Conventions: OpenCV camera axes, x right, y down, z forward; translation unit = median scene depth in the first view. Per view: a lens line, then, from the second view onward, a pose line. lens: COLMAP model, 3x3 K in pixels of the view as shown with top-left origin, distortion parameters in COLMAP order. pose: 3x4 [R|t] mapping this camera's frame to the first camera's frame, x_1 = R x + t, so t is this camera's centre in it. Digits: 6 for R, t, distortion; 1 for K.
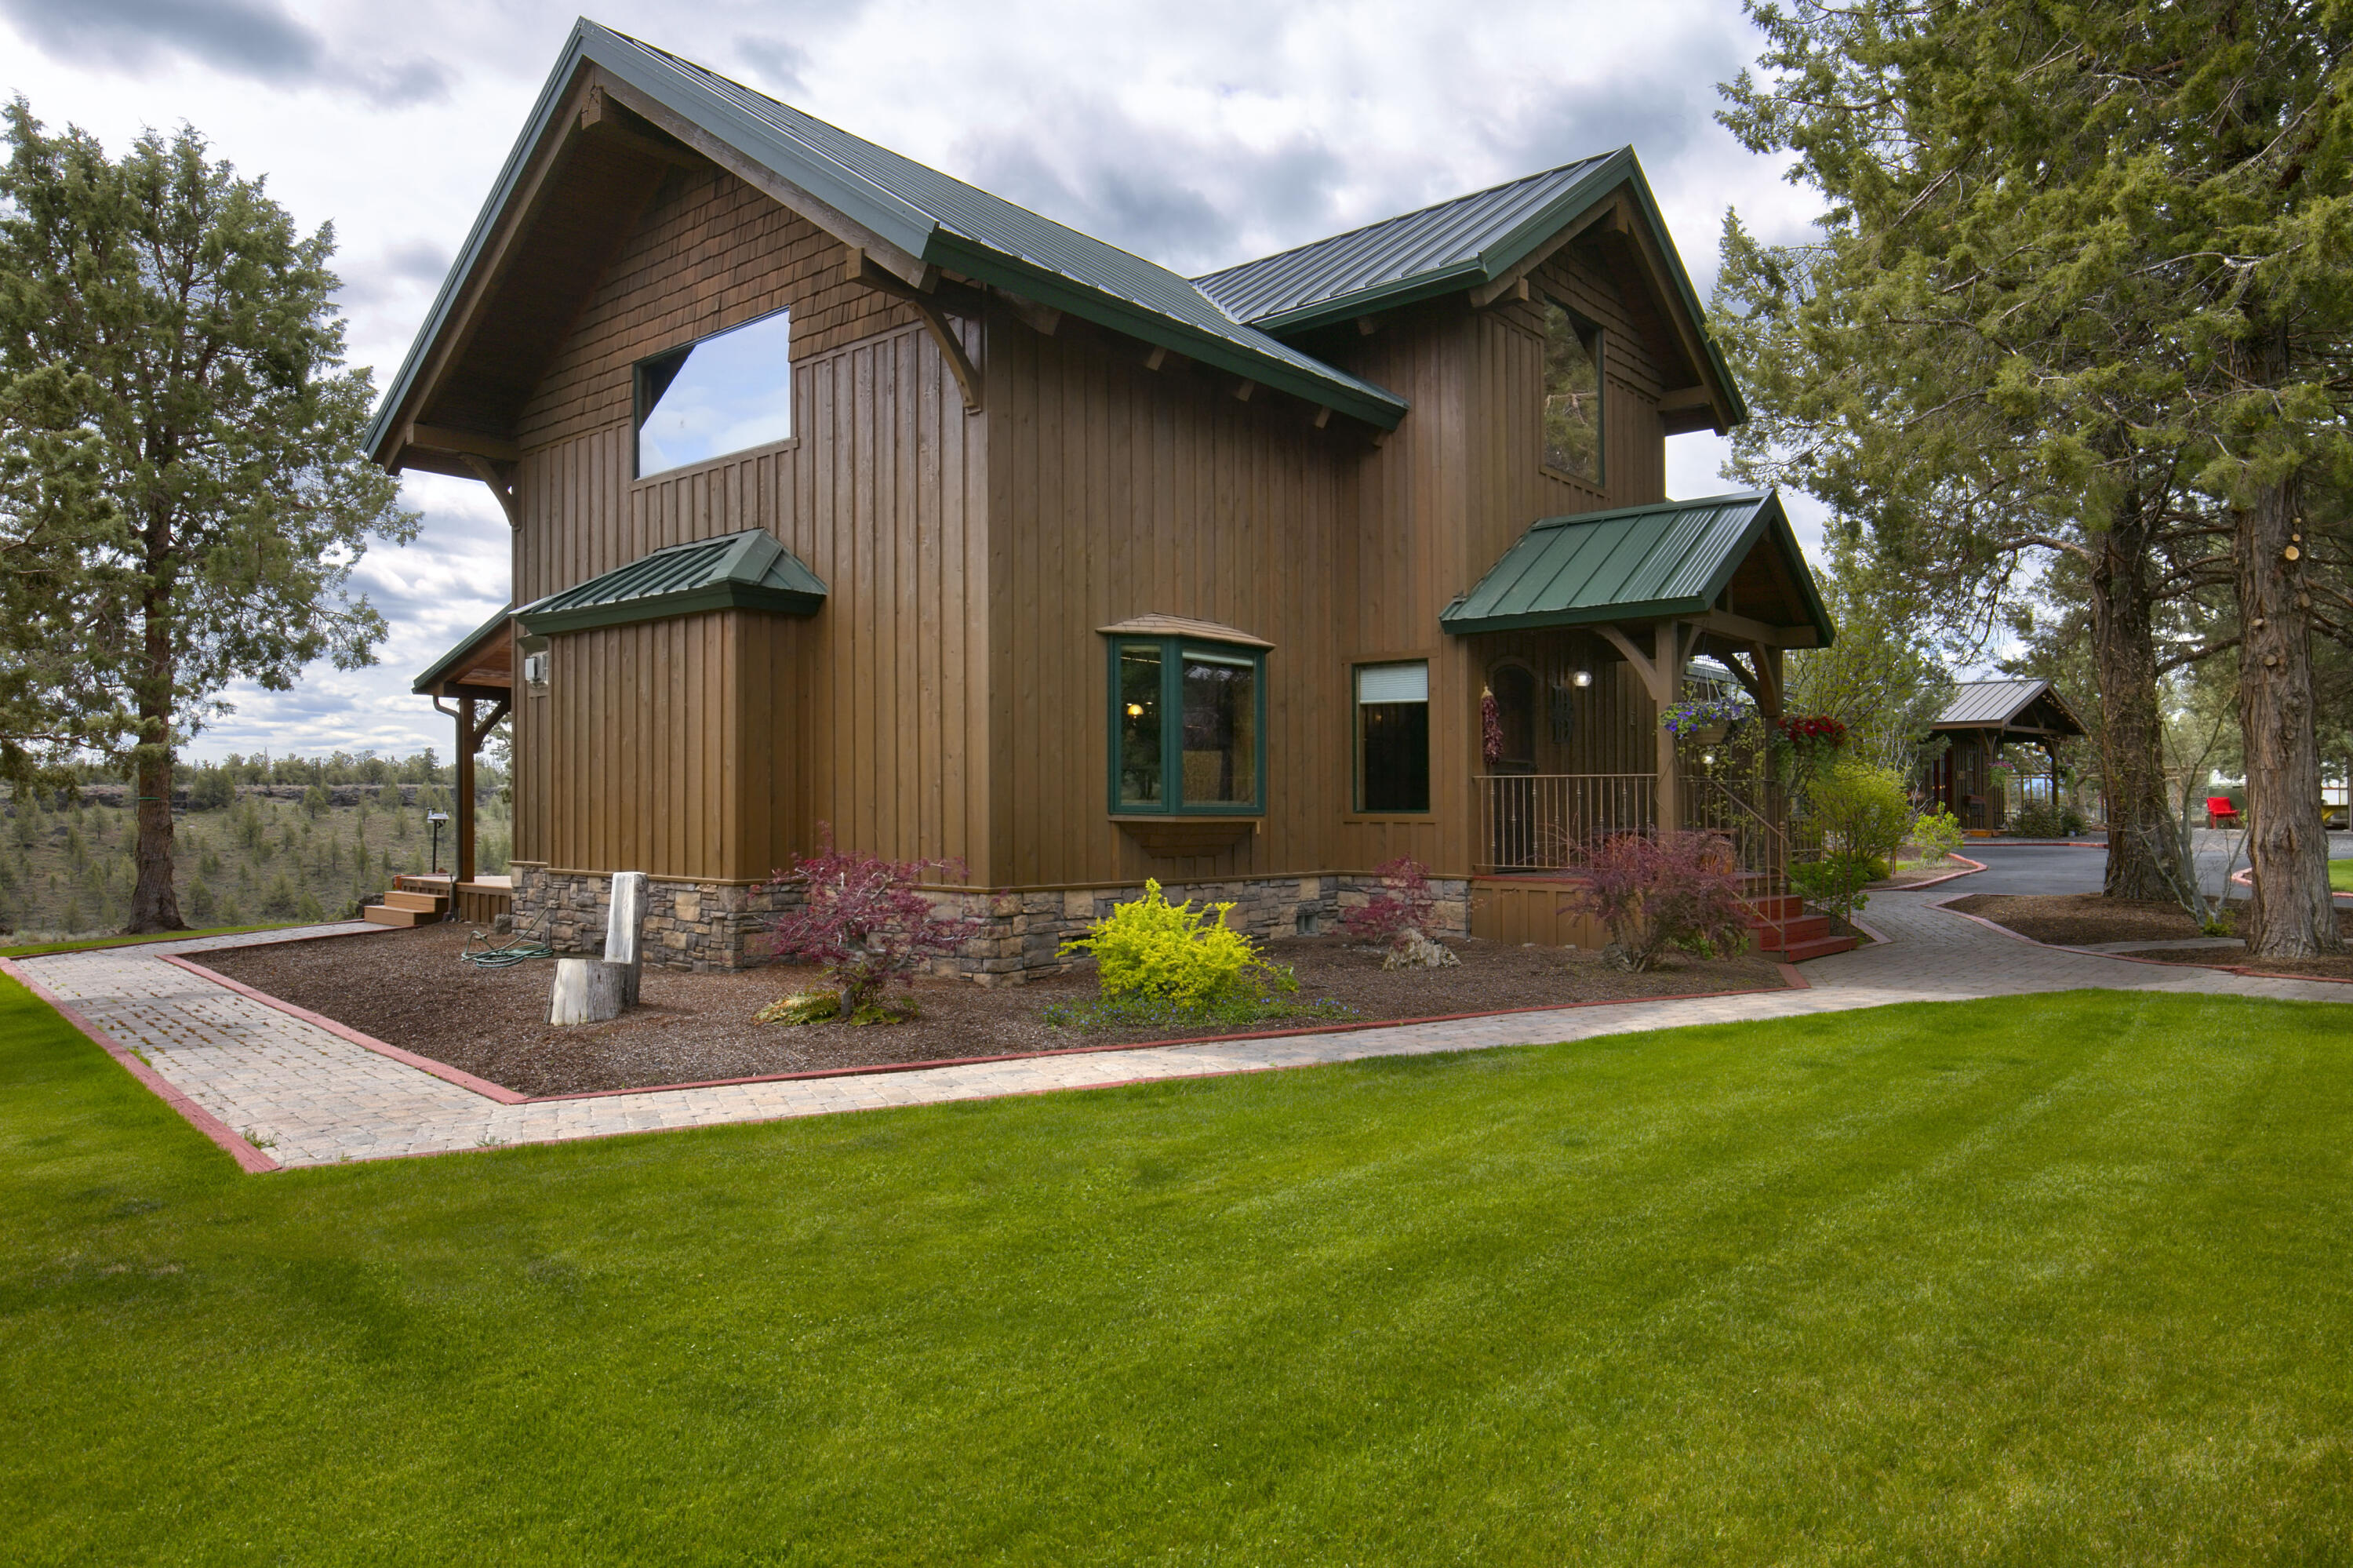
lens RADIAL K [[1567.6, 0, 1175.3], [0, 1567.6, 727.3], [0, 0, 1]] dist [0.011130, 0.004468]
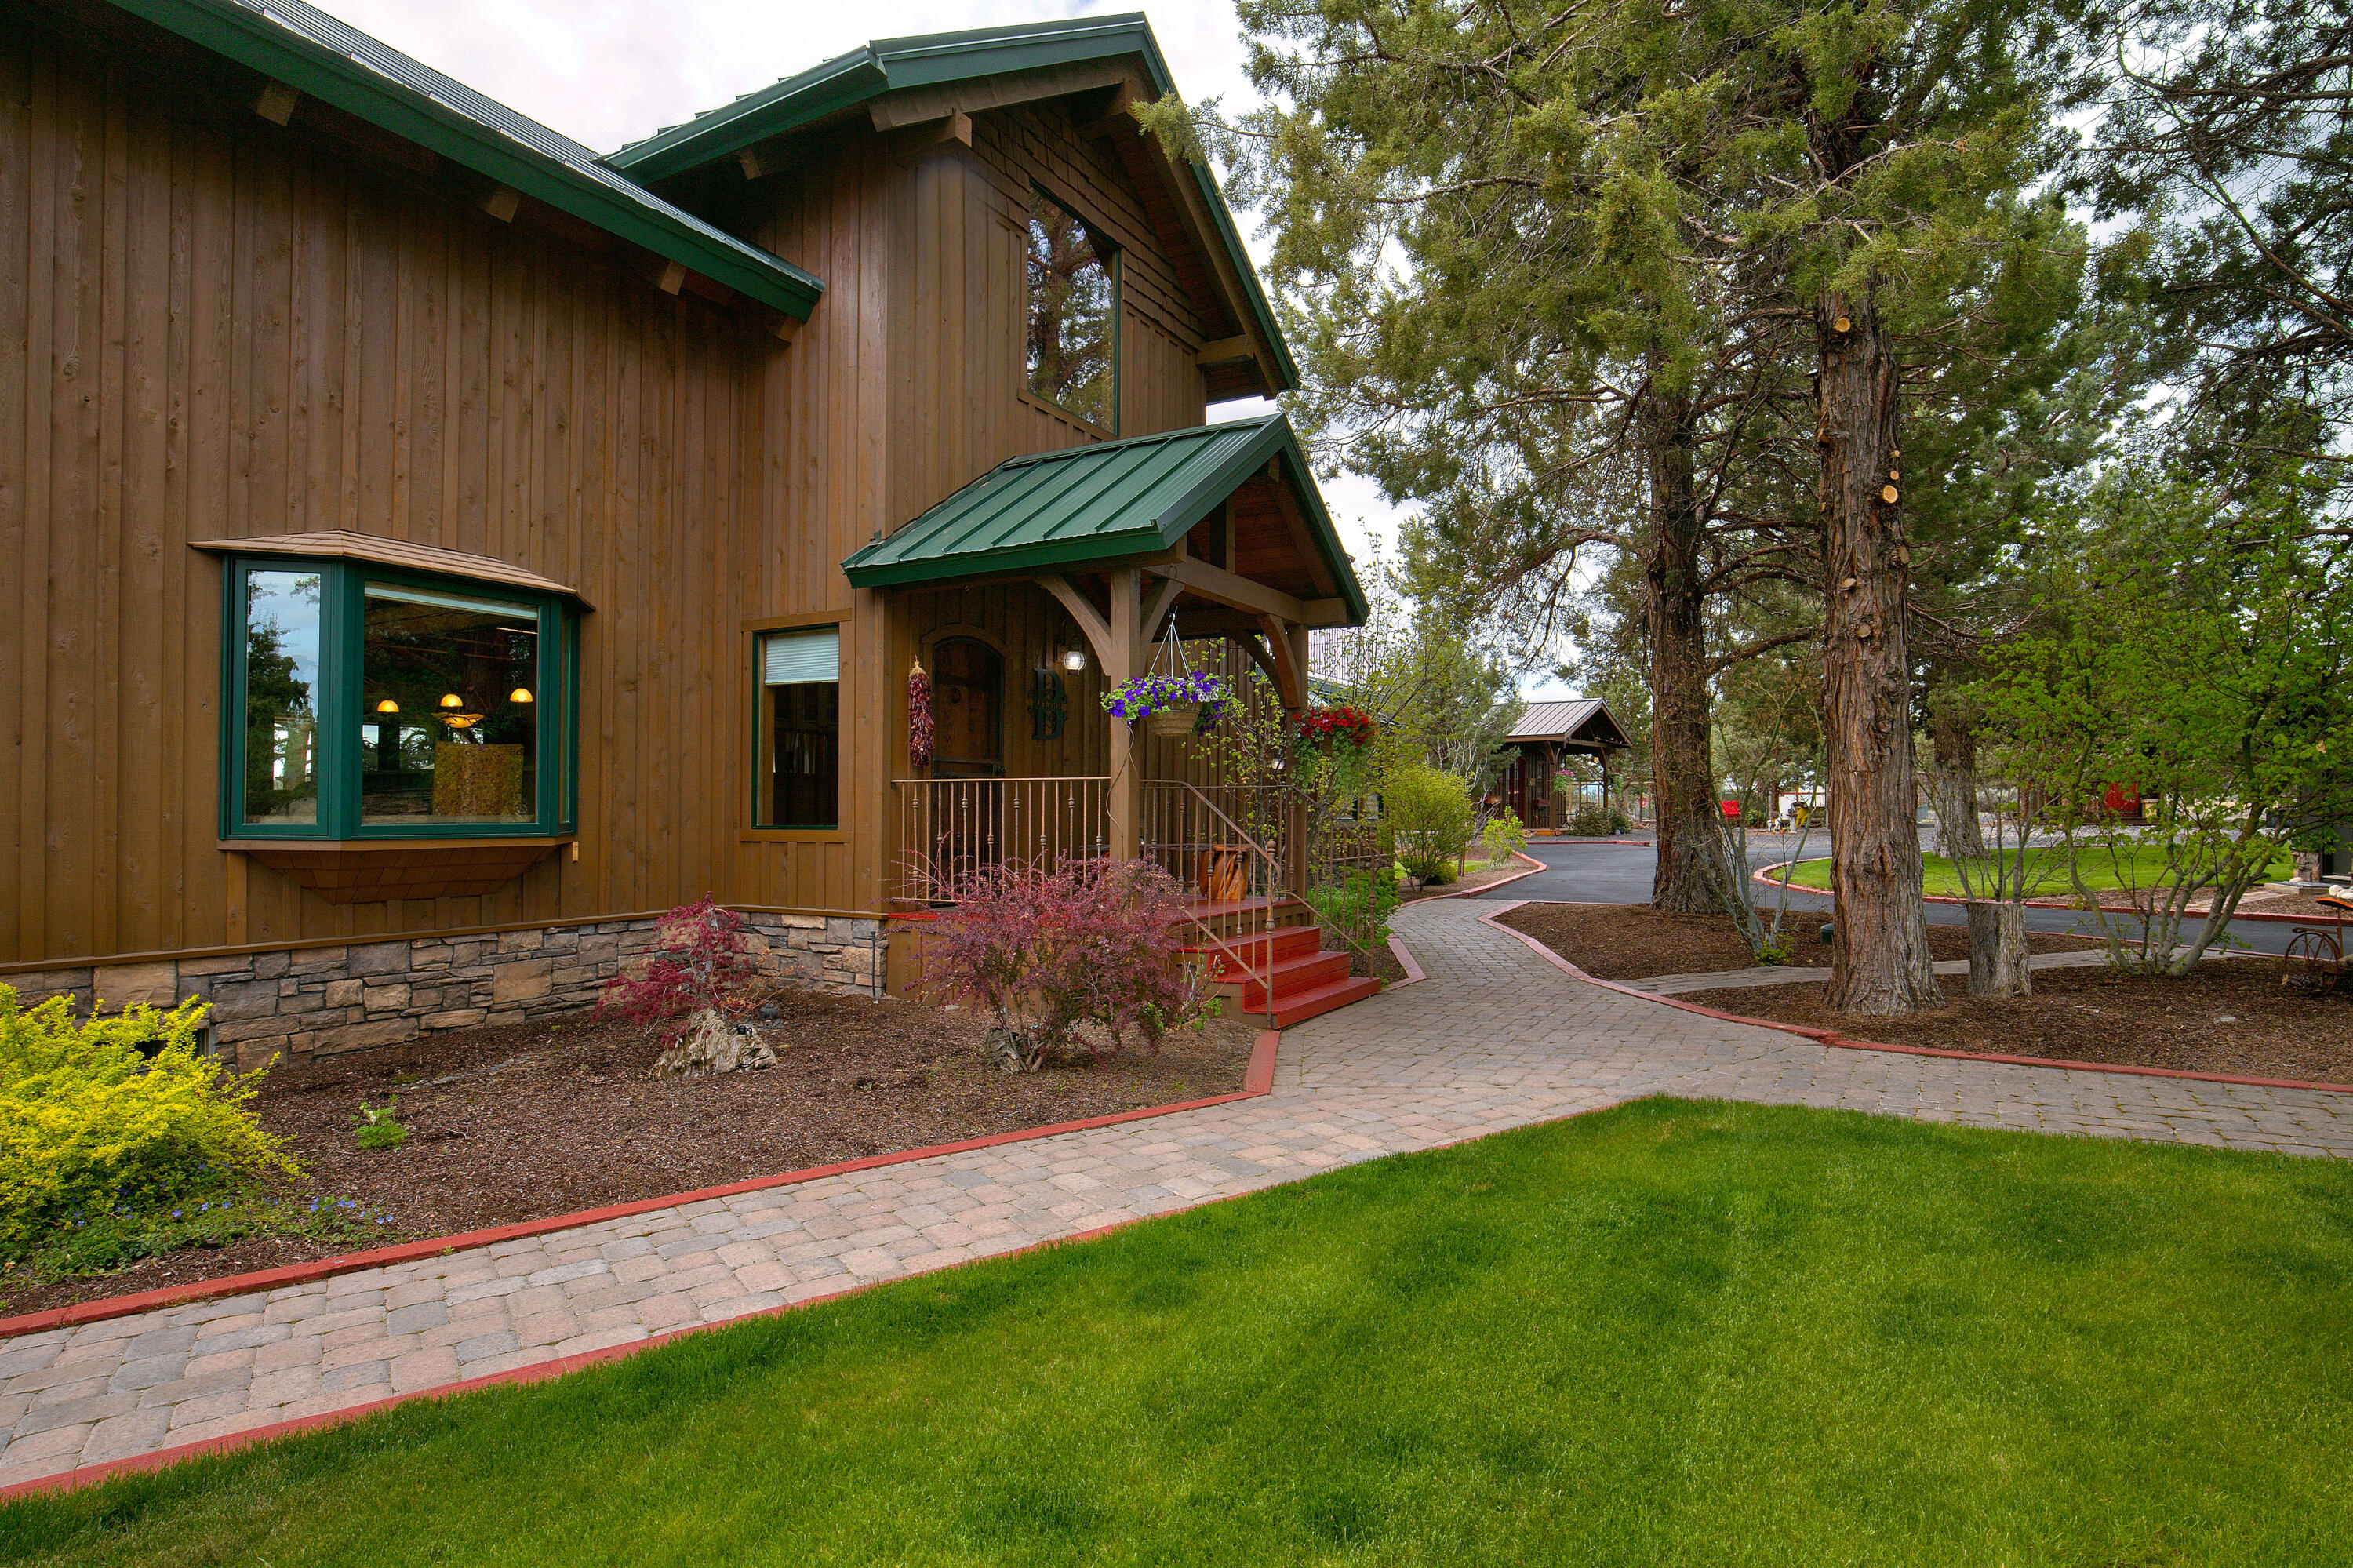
lens RADIAL K [[1234.3, 0, 1176.5], [0, 1234.3, 784.0], [0, 0, 1]] dist [-0.004031, 0.001054]
pose [[0.984729, 0.000597, 0.174094, 0.218274], [-0.006127, 0.999494, 0.031228, 0.013642], [-0.173987, -0.031818, 0.984234, 0.392384]]
